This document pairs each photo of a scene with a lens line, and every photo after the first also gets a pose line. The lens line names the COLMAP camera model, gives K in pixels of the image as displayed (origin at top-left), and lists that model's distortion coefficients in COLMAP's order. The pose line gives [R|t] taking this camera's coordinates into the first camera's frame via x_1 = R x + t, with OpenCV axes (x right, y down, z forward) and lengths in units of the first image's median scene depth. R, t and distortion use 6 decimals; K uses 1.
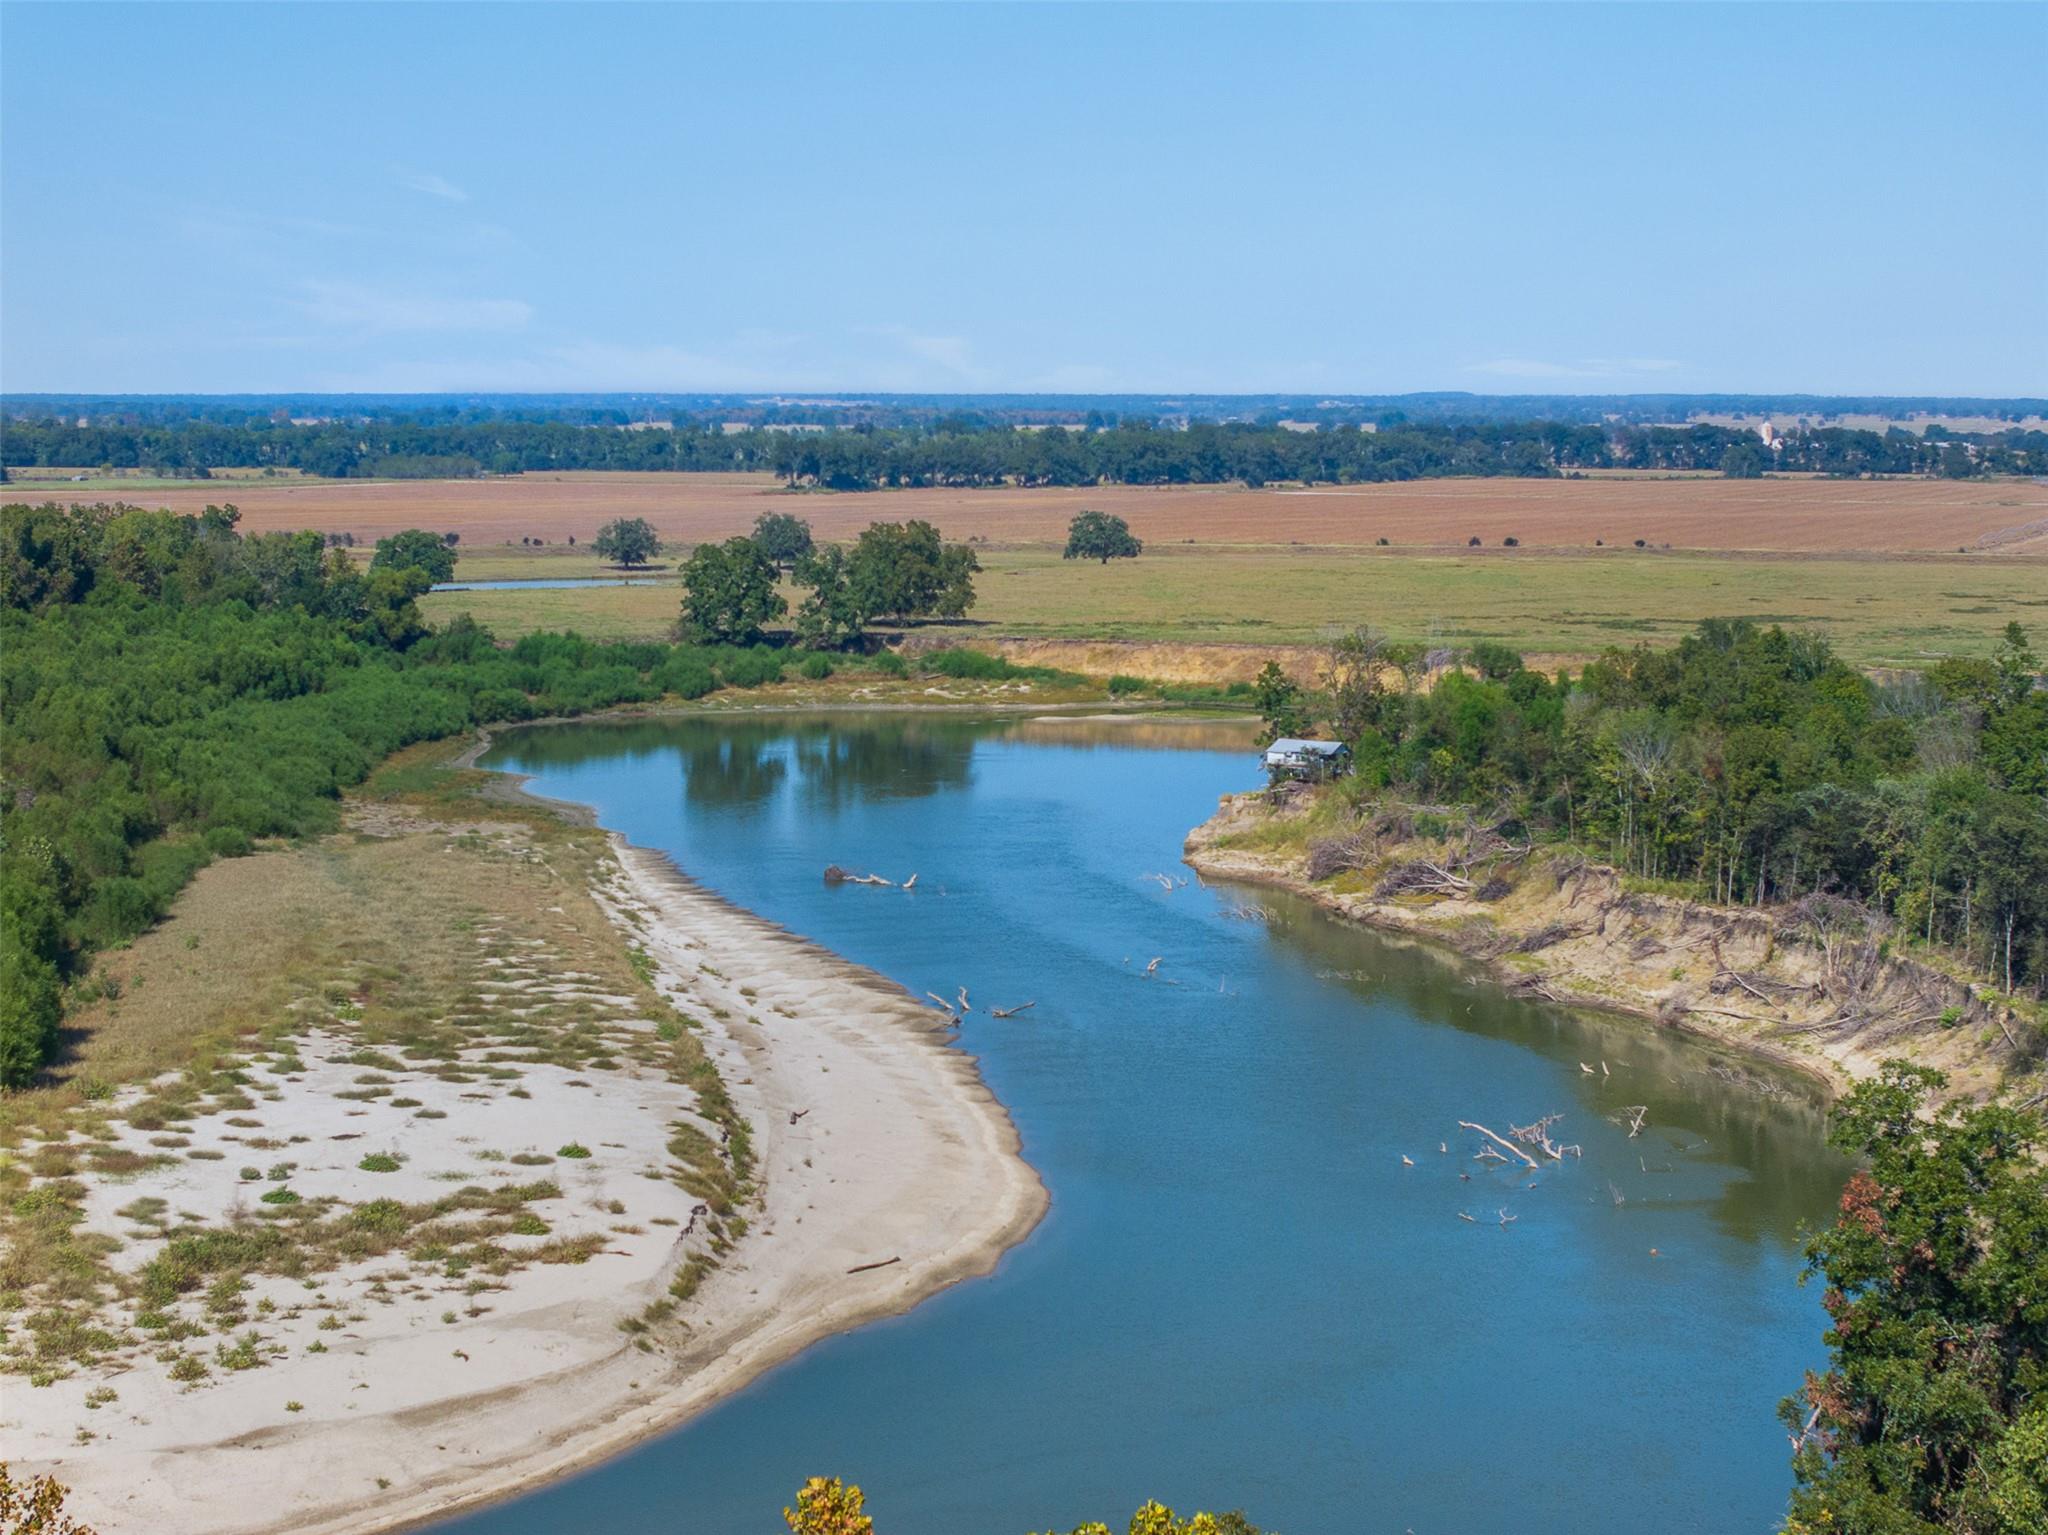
lens RADIAL K [[4160.2, 0, 1004.9], [0, 4160.2, 875.8], [0, 0, 1]] dist [-0.257642, 0.000000]
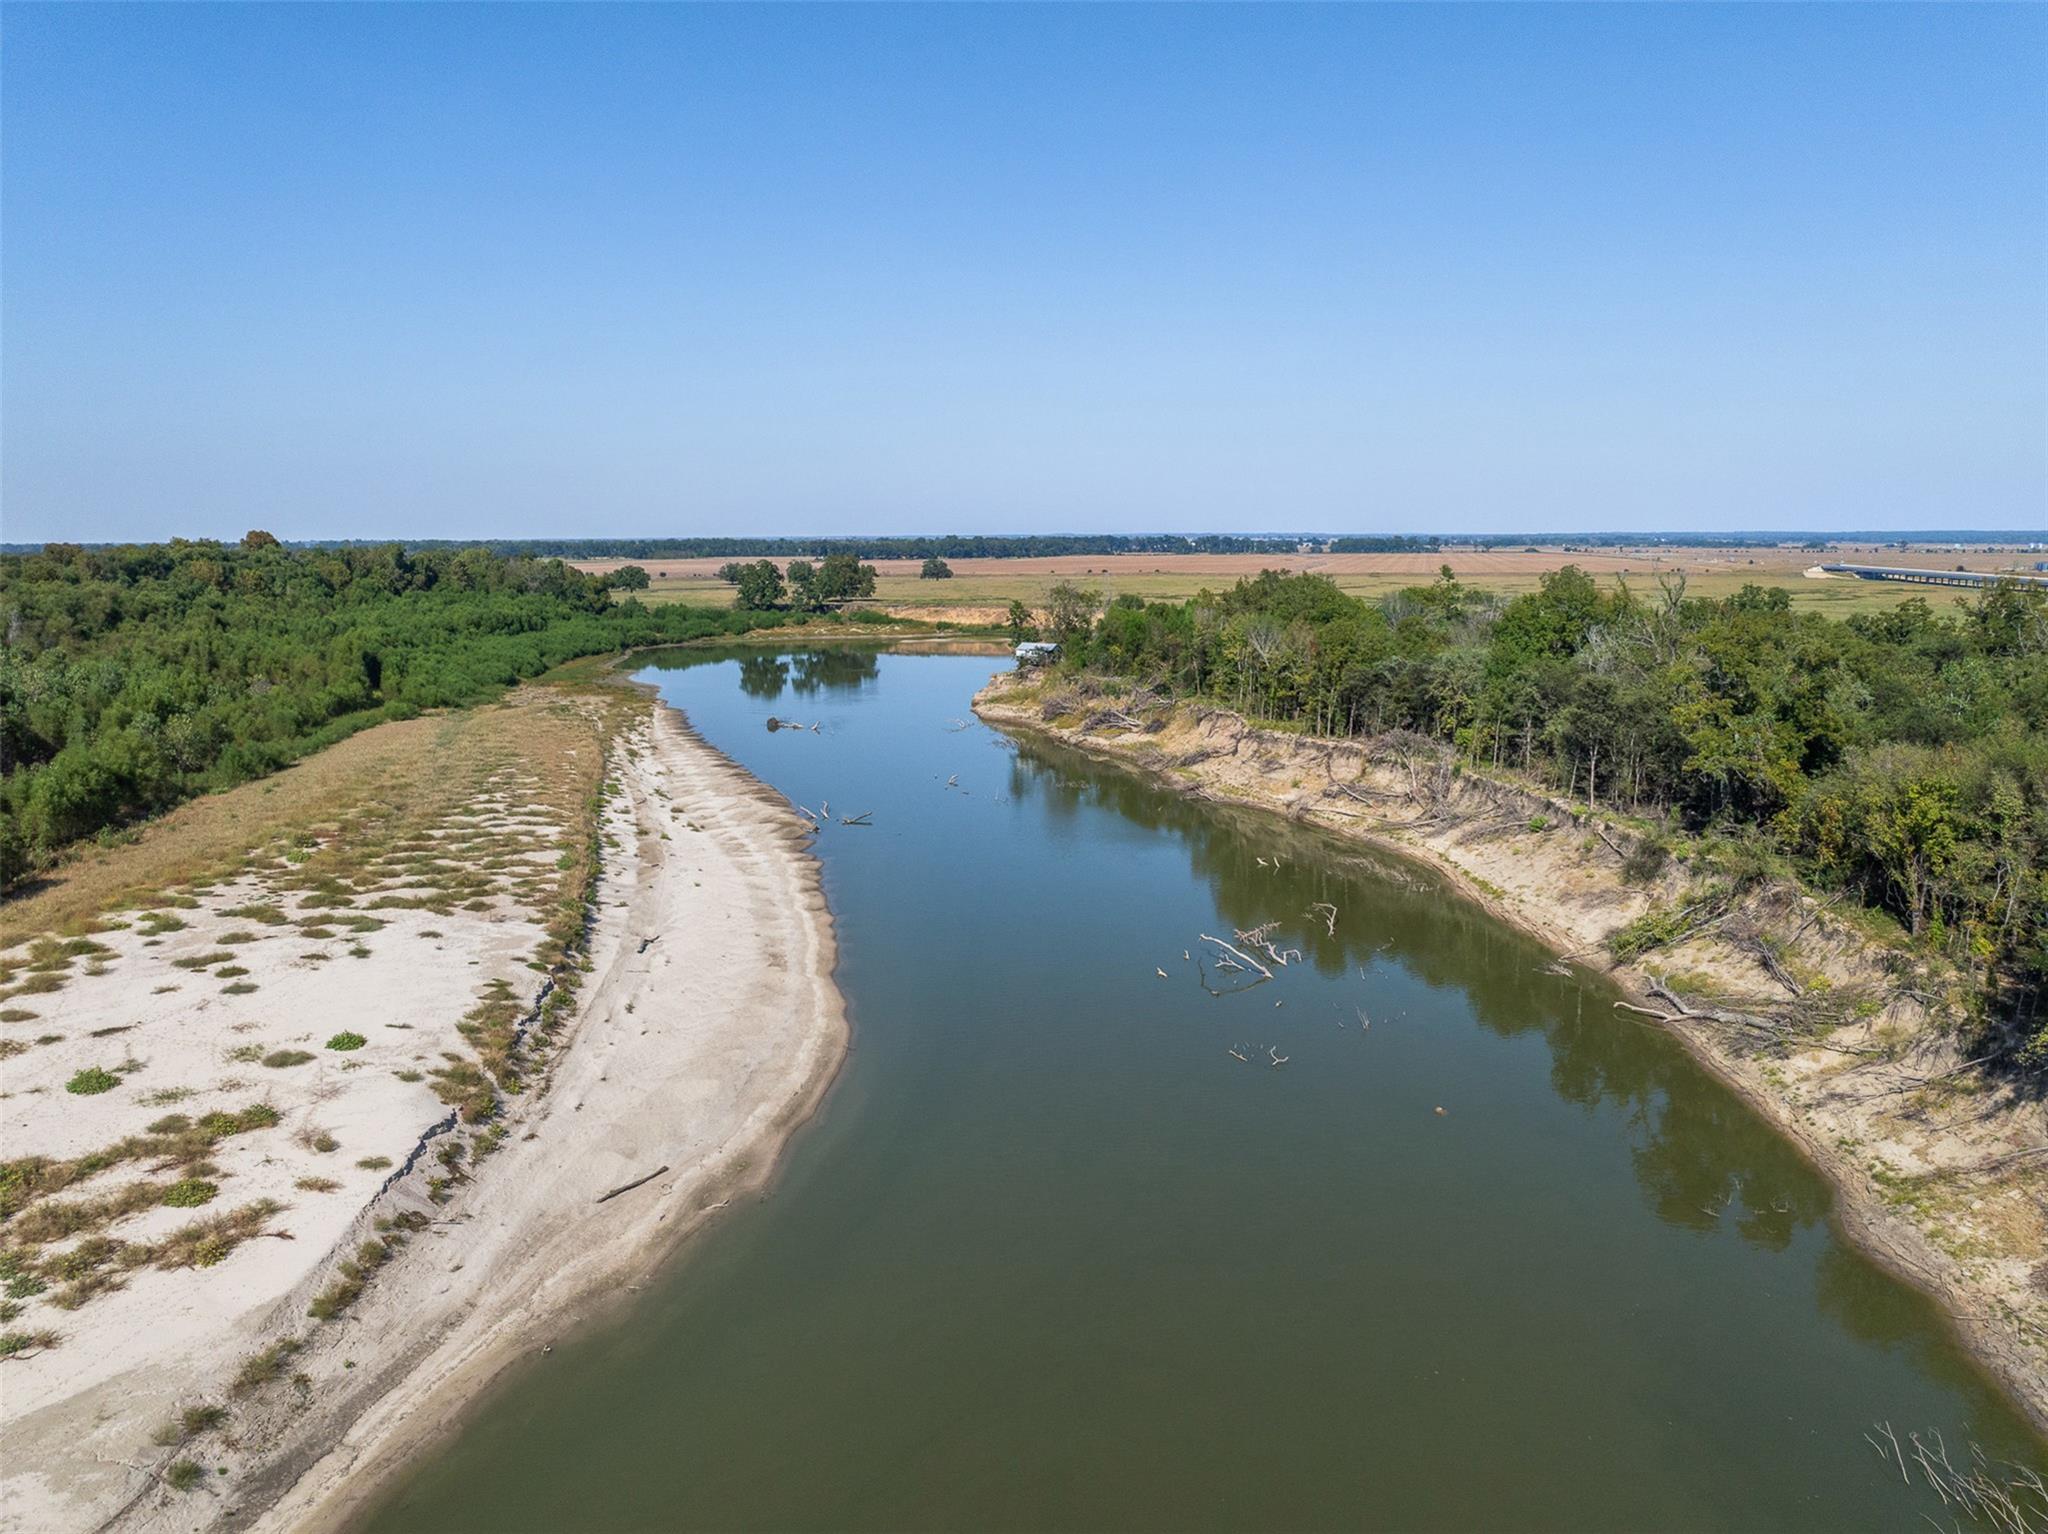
lens RADIAL K [[1437.3, 0, 1024.2], [0, 1437.3, 771.1], [0, 0, 1]] dist [-0.037003, -0.001113]
pose [[0.996809, -0.022008, 0.076728, 0.021927], [0.018569, 0.998803, 0.045248, -0.006470], [-0.077632, -0.043679, 0.996025, 0.471443]]
